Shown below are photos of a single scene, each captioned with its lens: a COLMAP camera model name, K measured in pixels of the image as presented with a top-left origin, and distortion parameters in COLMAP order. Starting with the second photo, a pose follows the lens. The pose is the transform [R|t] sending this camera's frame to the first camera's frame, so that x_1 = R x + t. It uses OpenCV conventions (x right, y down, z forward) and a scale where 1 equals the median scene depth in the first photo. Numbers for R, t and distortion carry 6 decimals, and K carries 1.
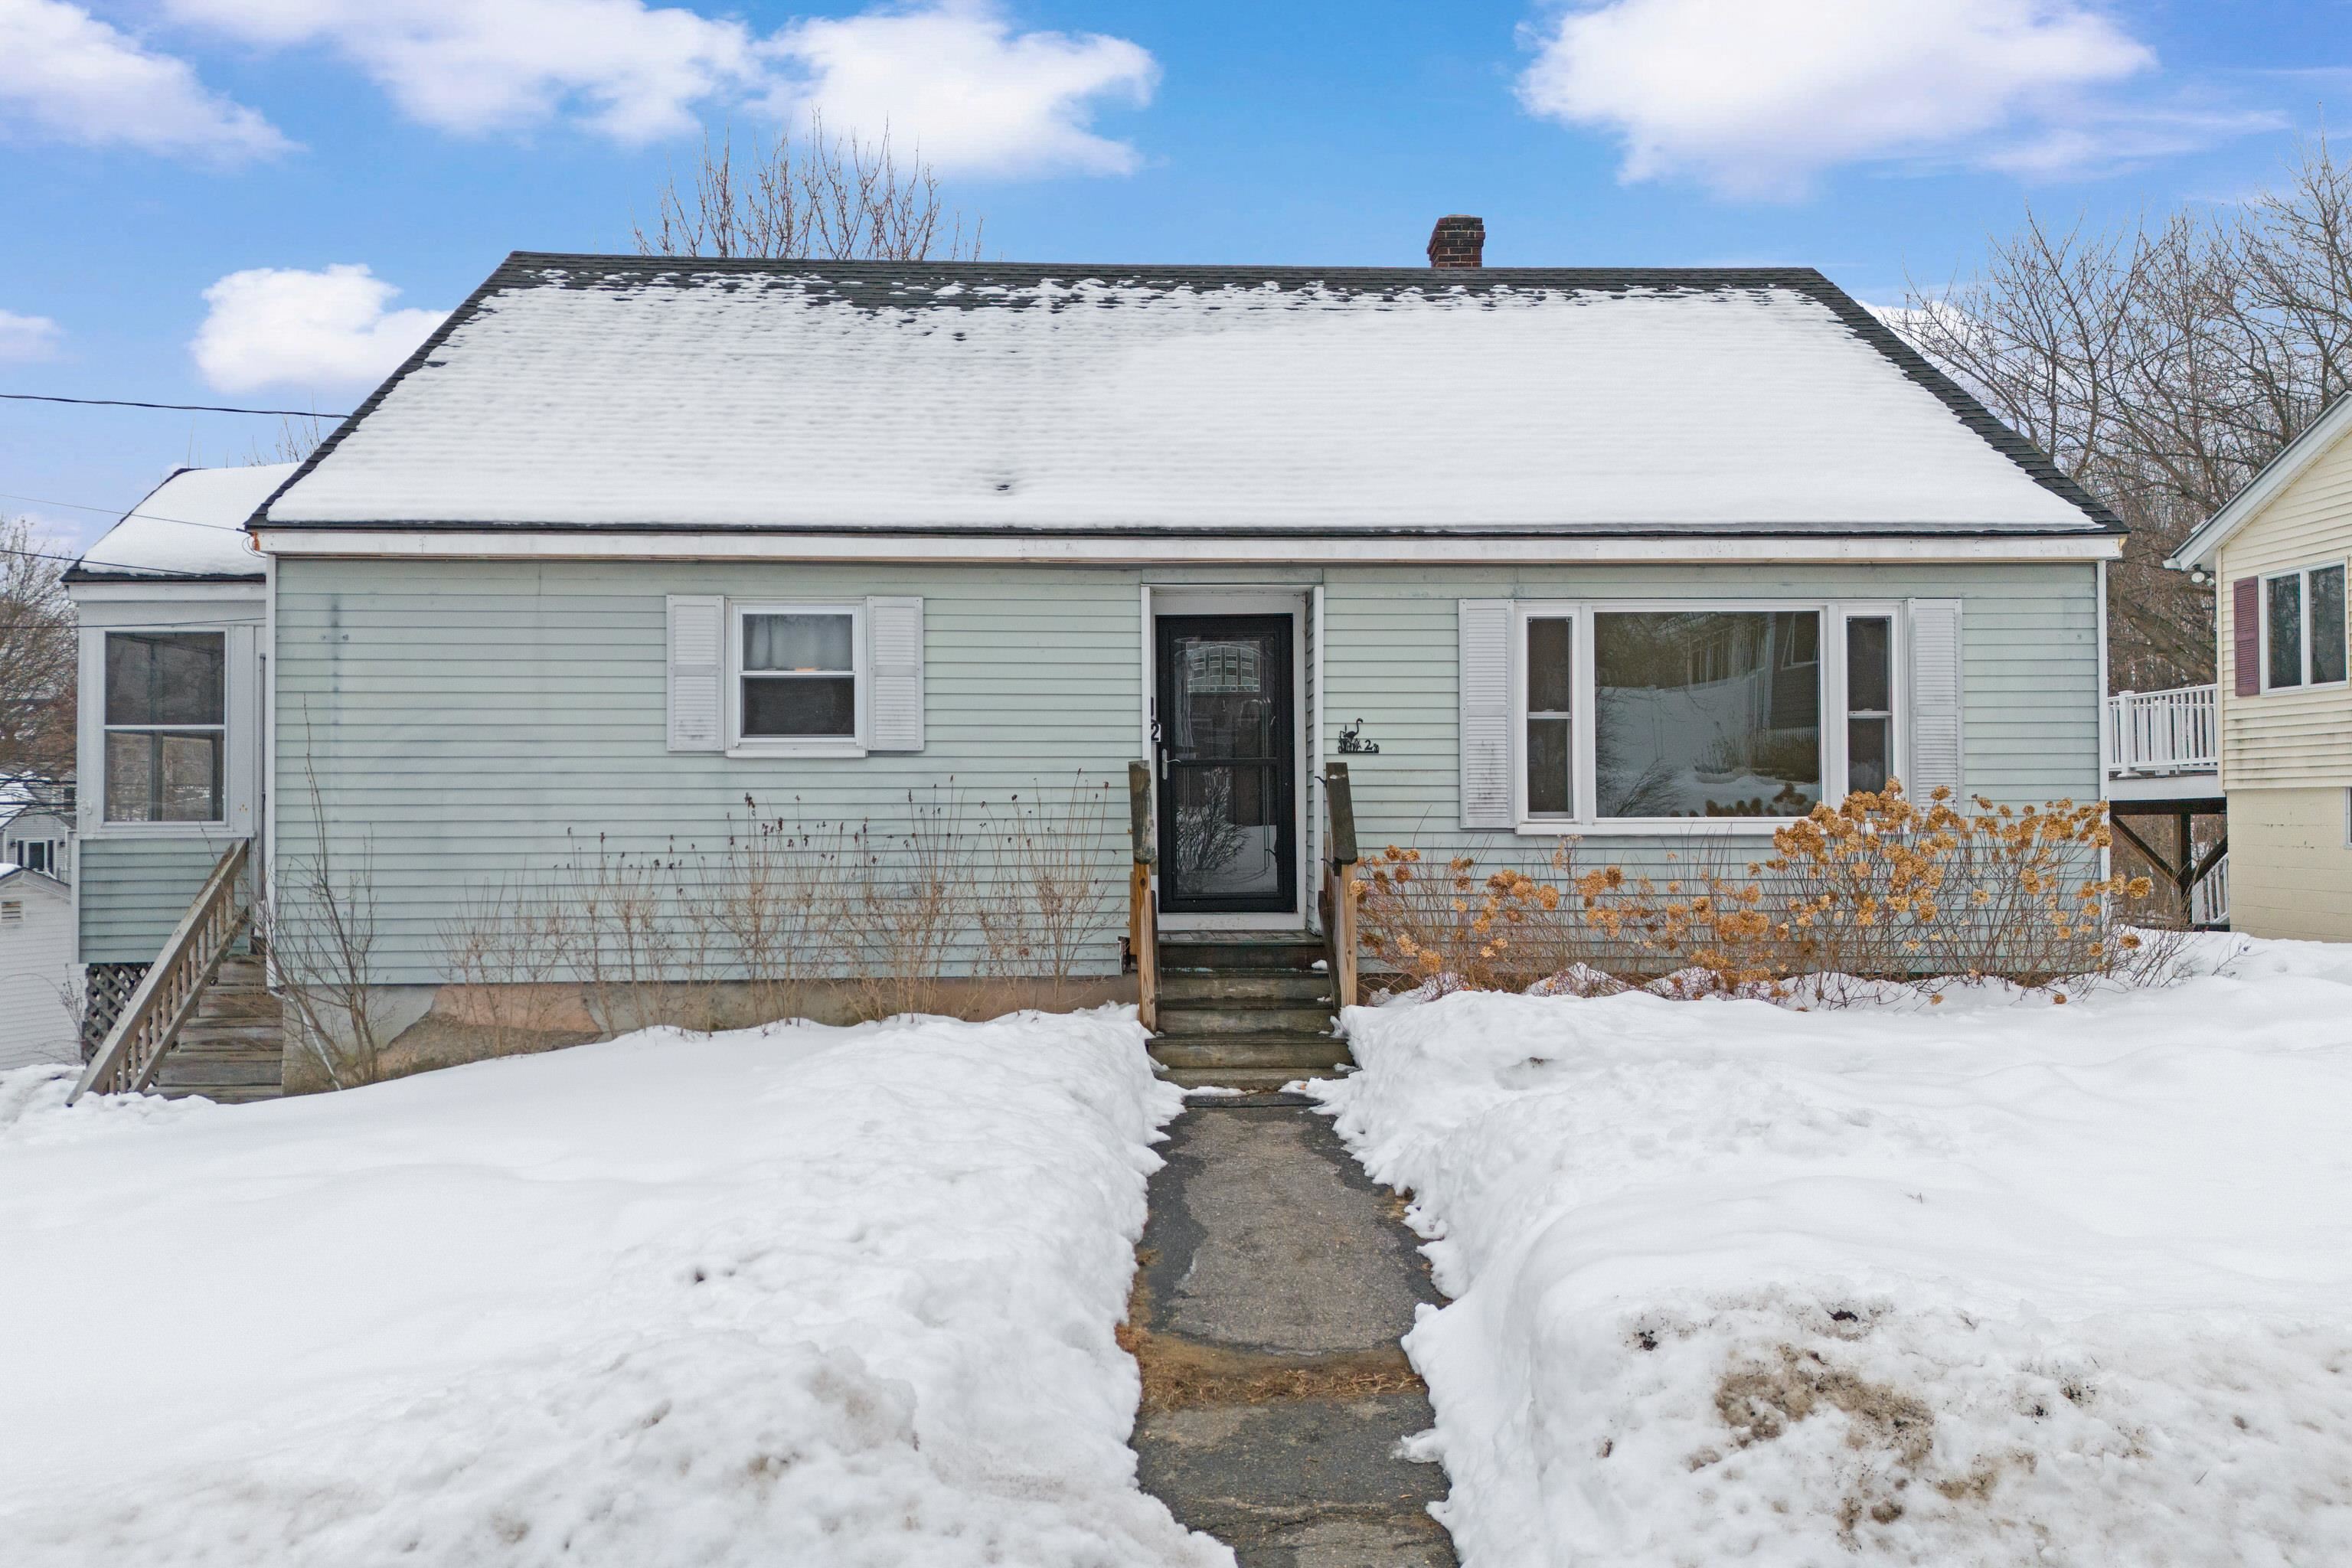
lens RADIAL K [[1634.0, 0, 1350.2], [0, 1634.0, 779.4], [0, 0, 1]] dist [0.090339, -0.140428]
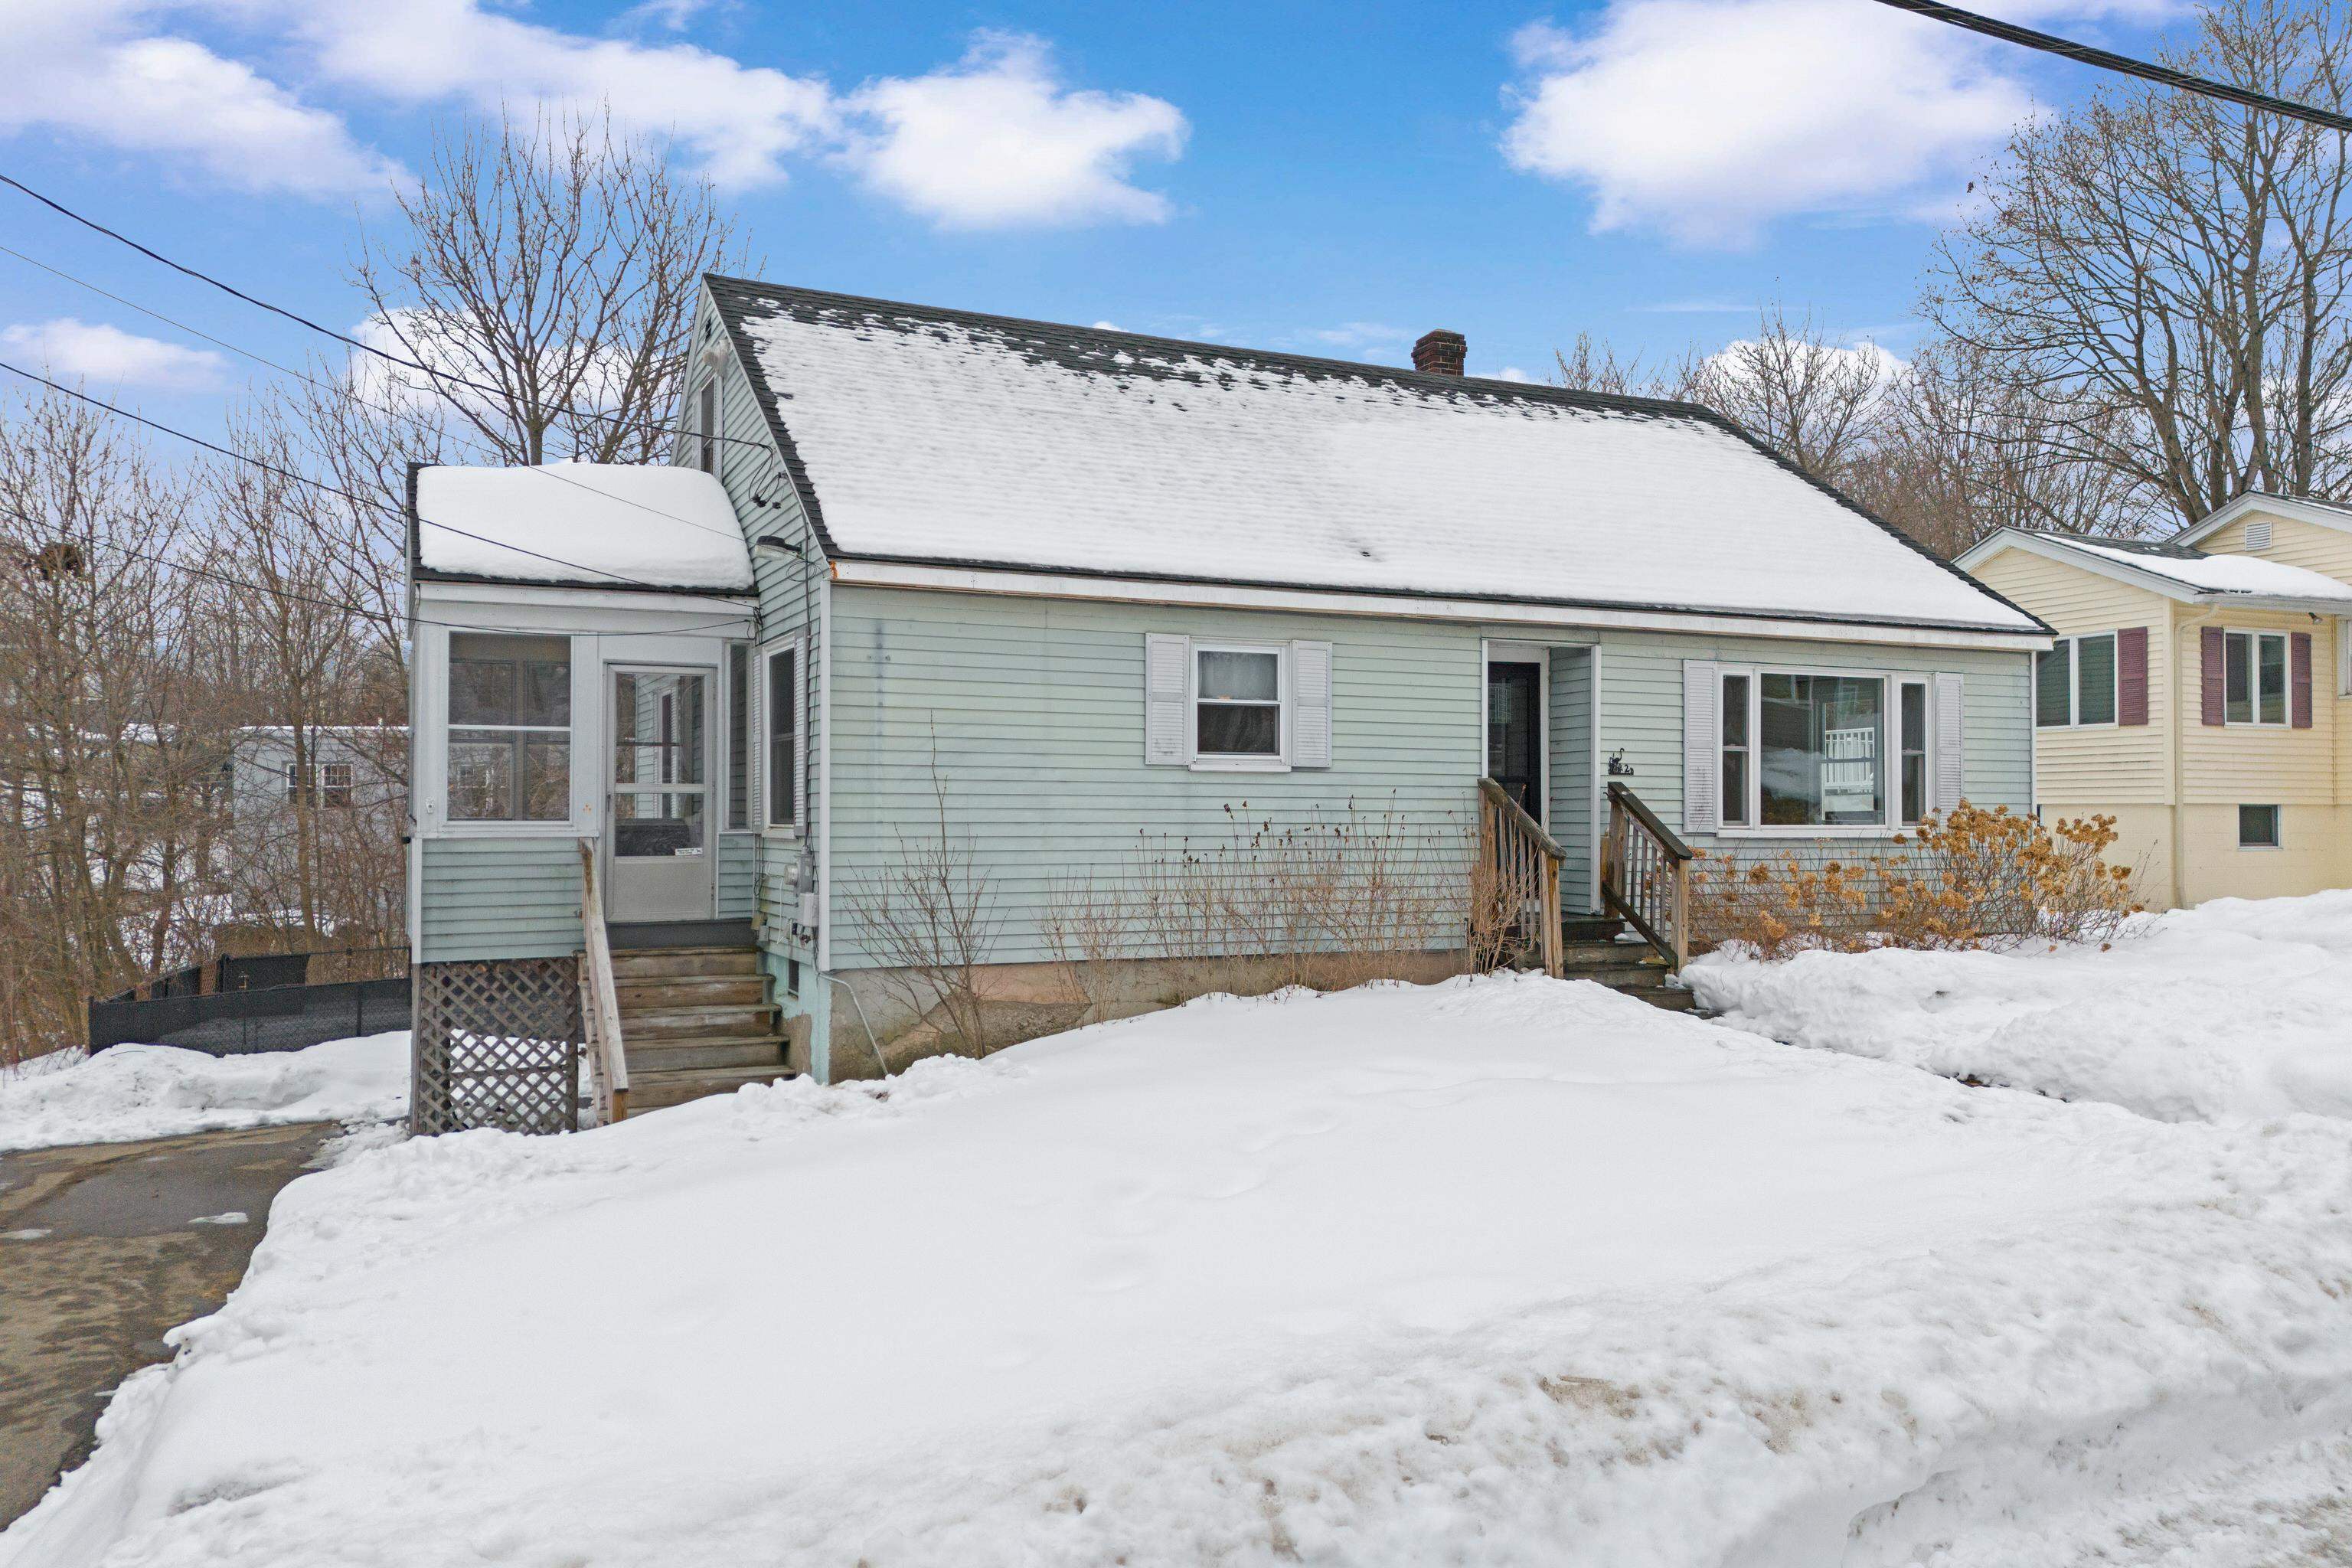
lens RADIAL K [[1618.2, 0, 1176.0], [0, 1618.2, 784.0], [0, 0, 1]] dist [0.004648, -0.000451]
pose [[0.941042, 0.013985, 0.338001, -0.760513], [-0.013886, 0.999900, -0.002710, -0.000292], [-0.338005, -0.002143, 0.941142, -0.093086]]
